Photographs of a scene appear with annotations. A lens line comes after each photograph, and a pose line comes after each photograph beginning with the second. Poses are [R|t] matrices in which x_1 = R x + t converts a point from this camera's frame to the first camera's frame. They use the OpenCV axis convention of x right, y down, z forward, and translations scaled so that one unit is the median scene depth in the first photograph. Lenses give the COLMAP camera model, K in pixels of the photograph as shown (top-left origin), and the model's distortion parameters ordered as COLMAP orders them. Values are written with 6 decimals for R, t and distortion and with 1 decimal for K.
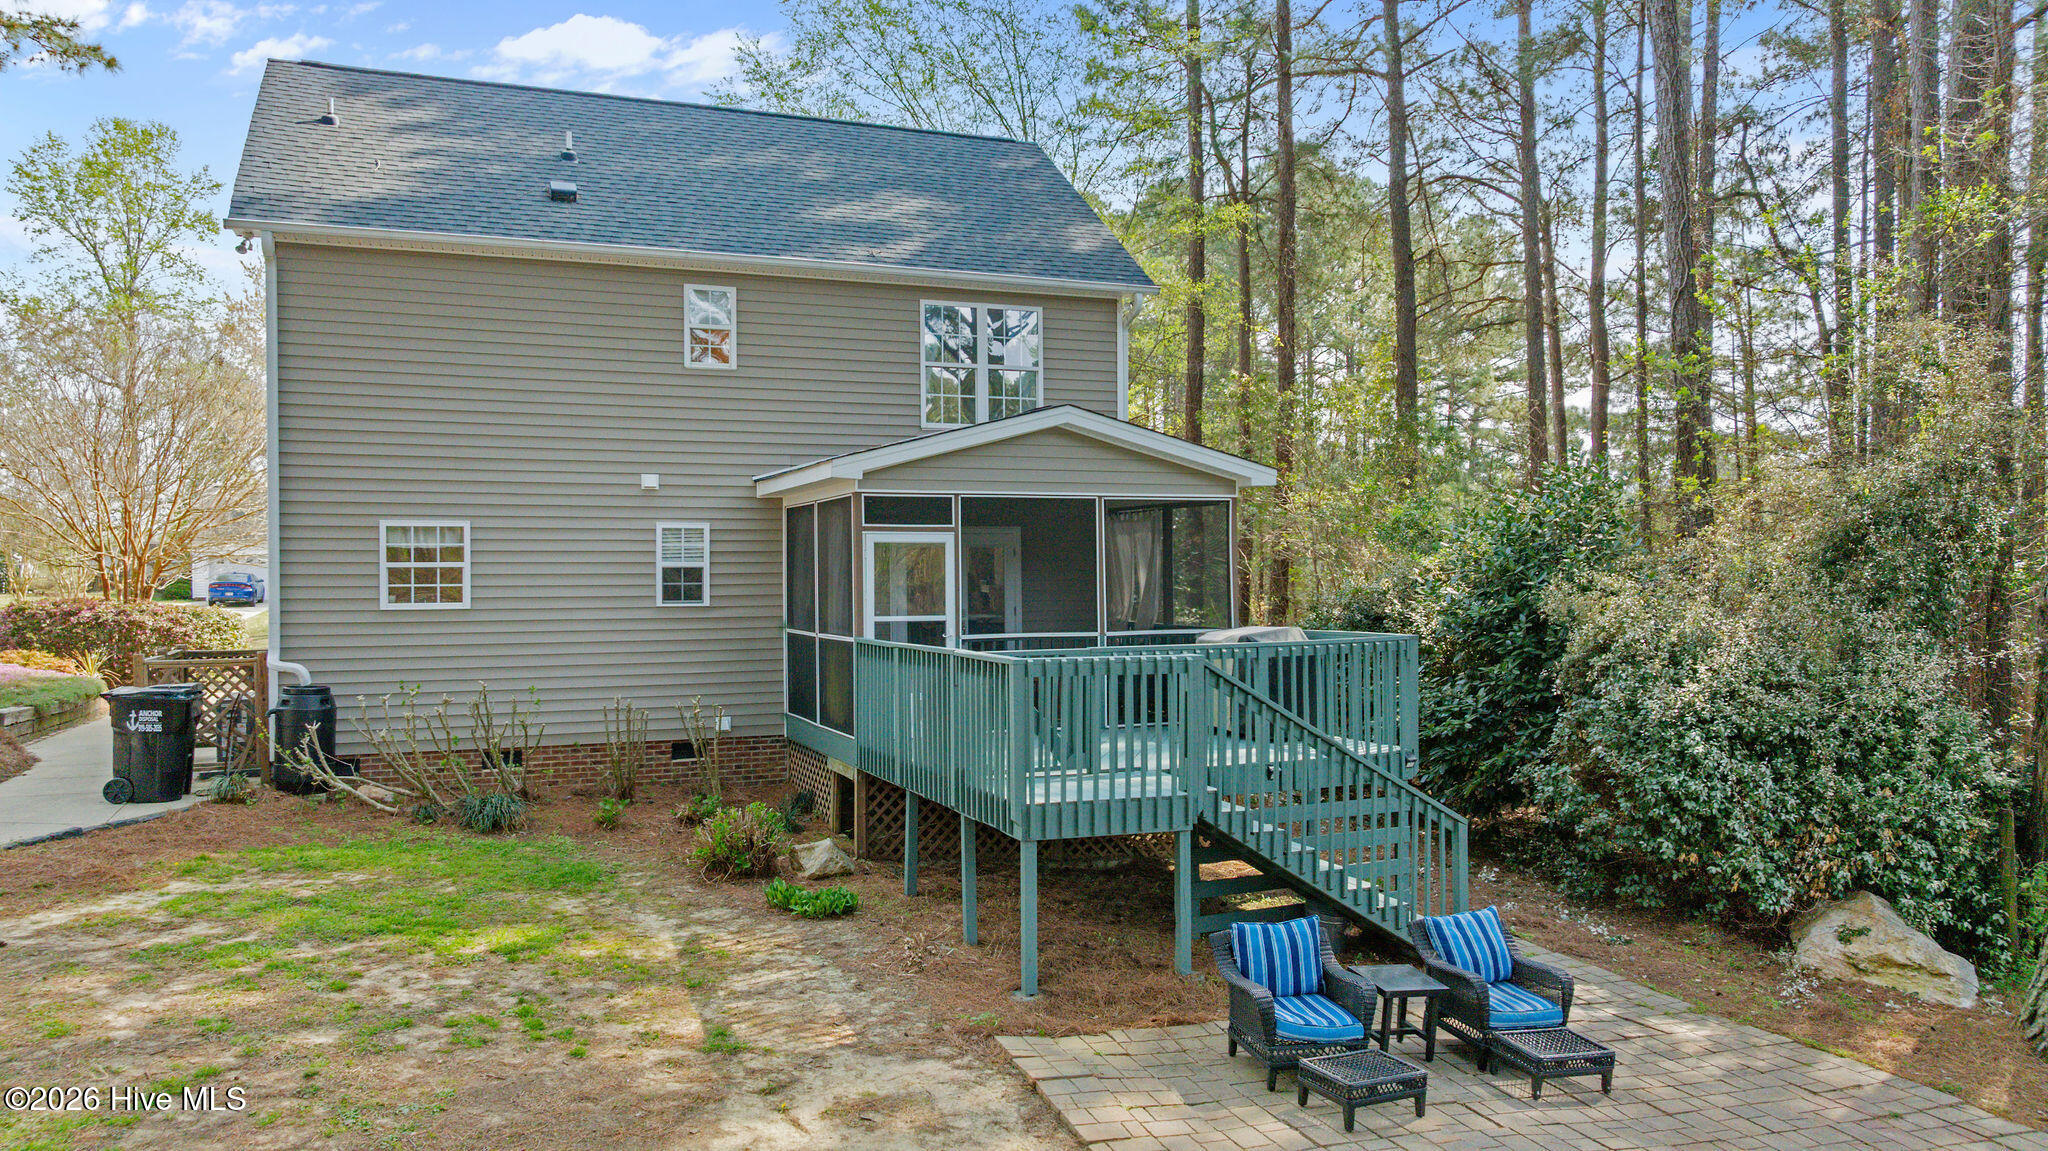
lens RADIAL K [[1494.6, 0, 1024.6], [0, 1494.6, 612.8], [0, 0, 1]] dist [-0.022491, 0.041475]
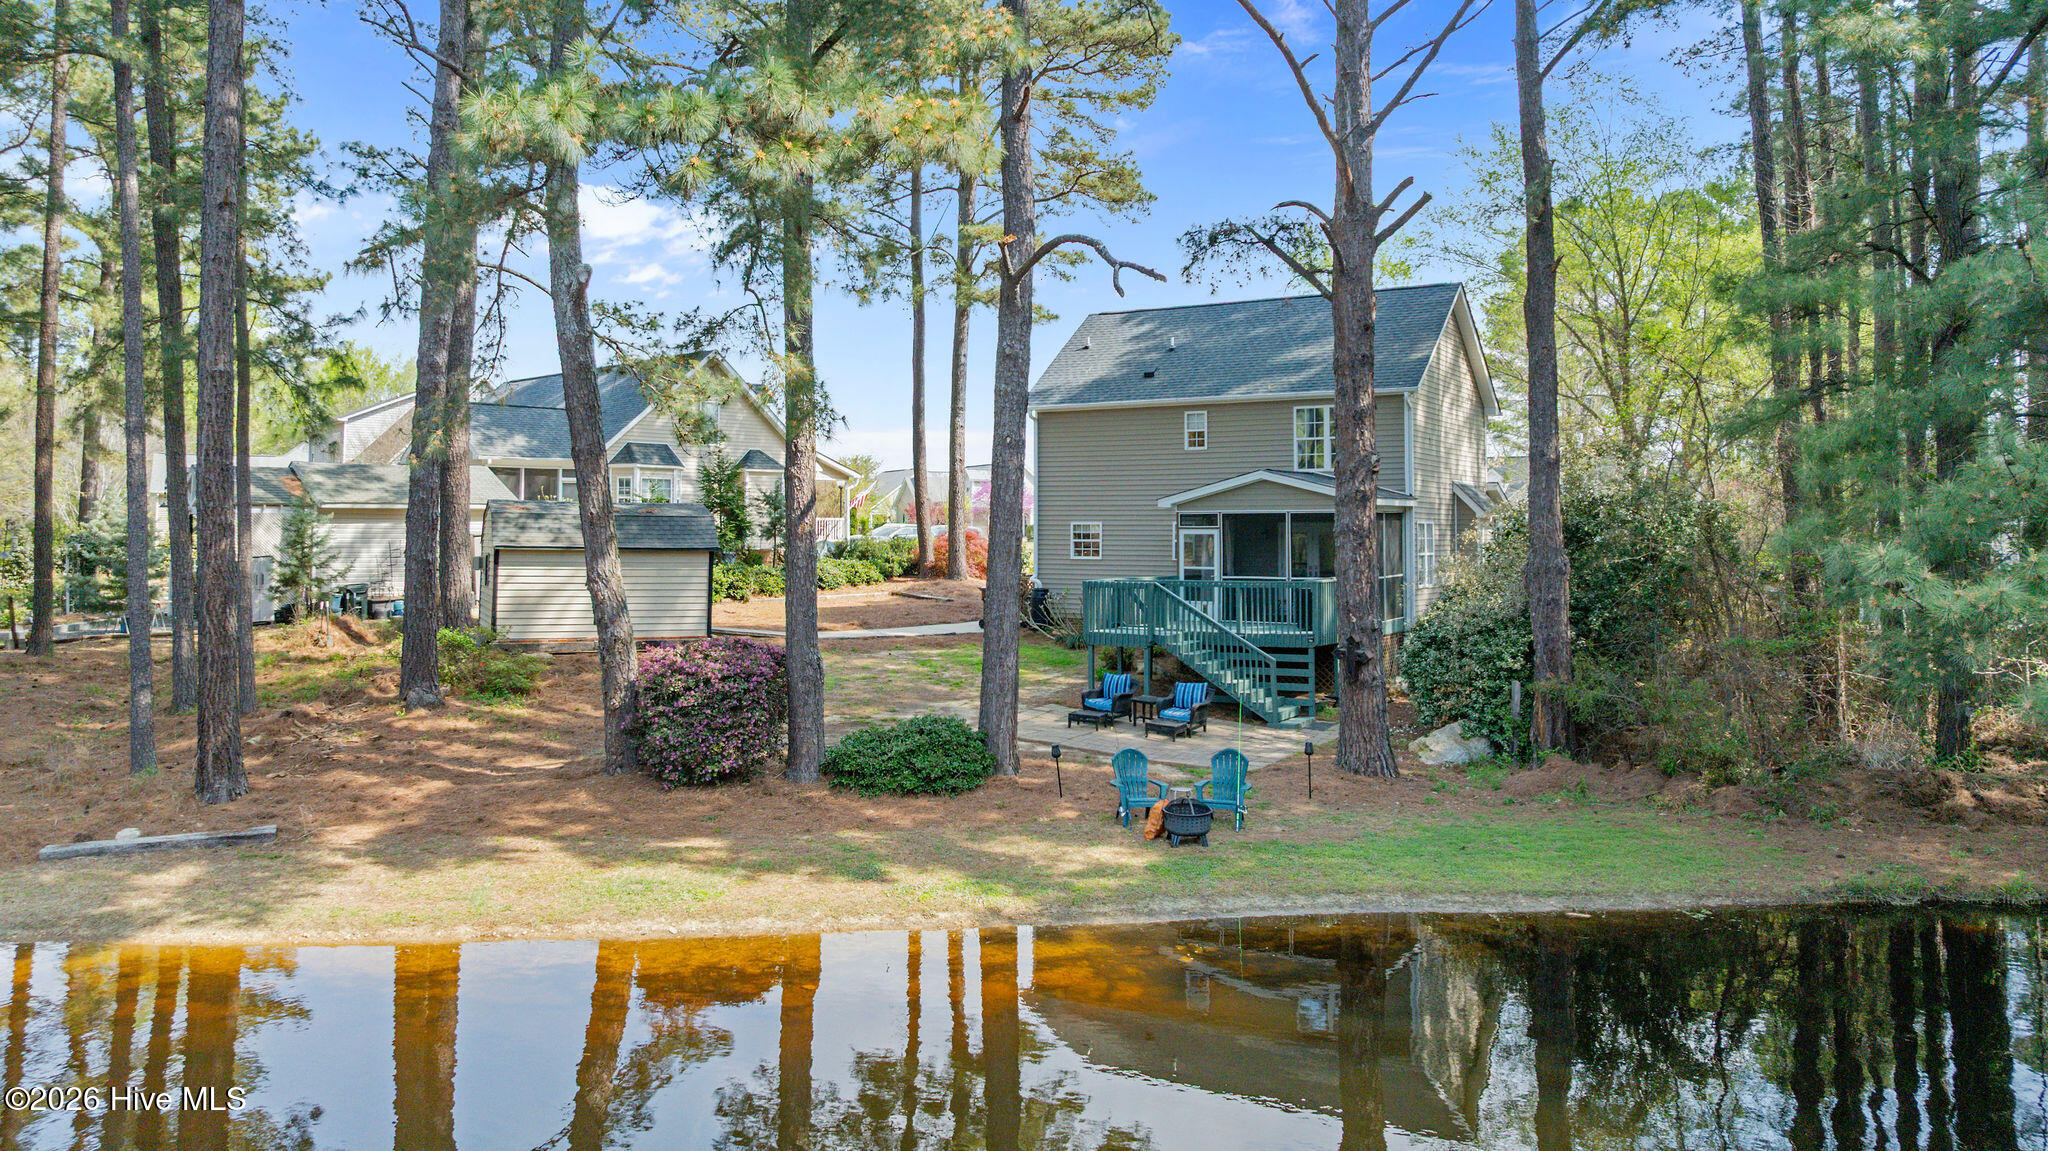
lens RADIAL K [[1494.6, 0, 1024.6], [0, 1494.6, 612.8], [0, 0, 1]] dist [-0.022491, 0.041475]
pose [[0.620419, 0.048213, -0.782787, 1.475505], [-0.017564, 0.998712, 0.047591, -0.029587], [0.784074, -0.015778, 0.620467, -0.591825]]
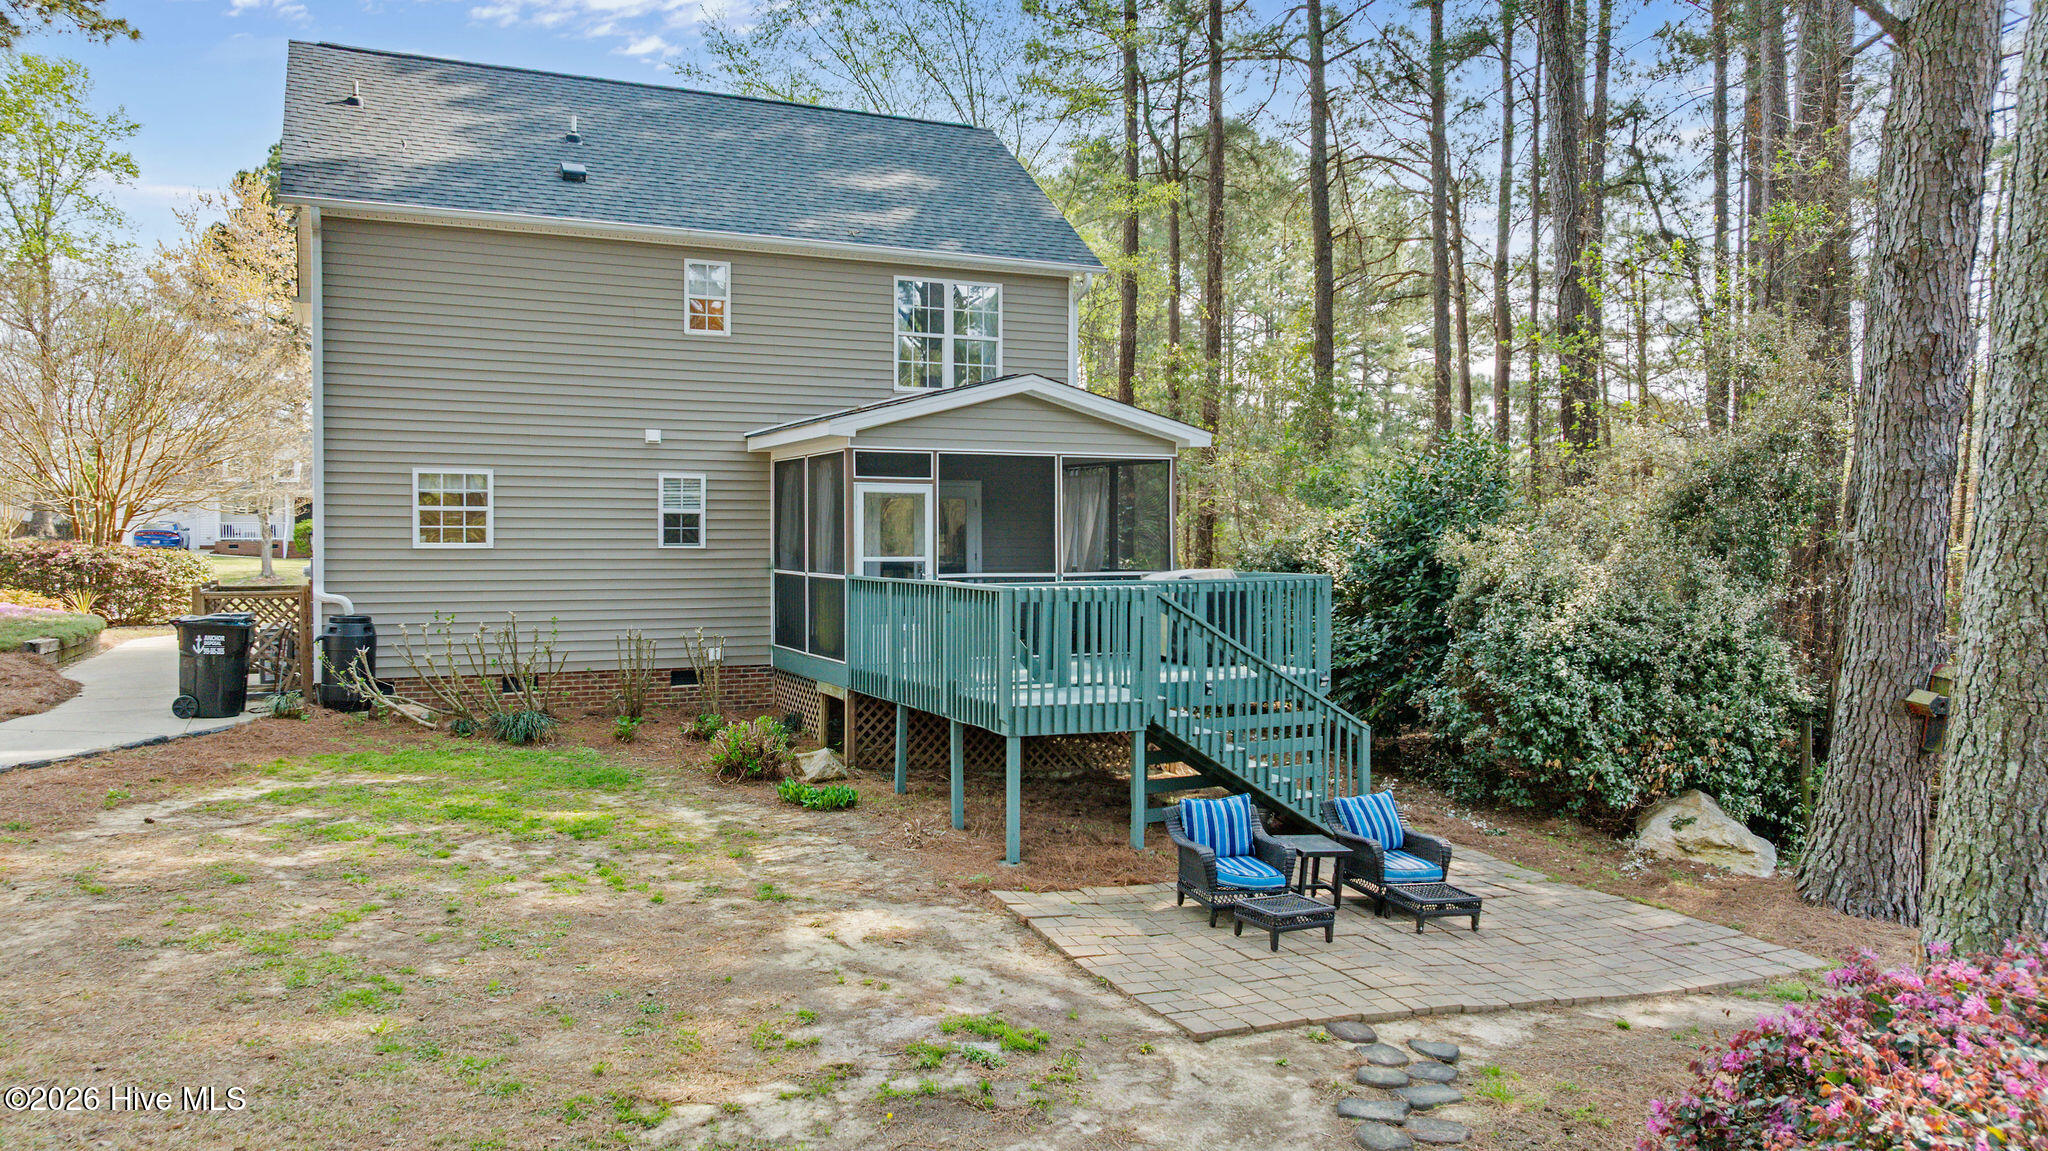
lens RADIAL K [[1468.5, 0, 1022.4], [0, 1468.5, 598.1], [0, 0, 1]] dist [0.002464, 0.003945]
pose [[0.998692, 0.007115, 0.050635, -0.033727], [-0.008132, 0.999769, 0.019911, 0.010053], [-0.050482, -0.020297, 0.998519, -0.127406]]
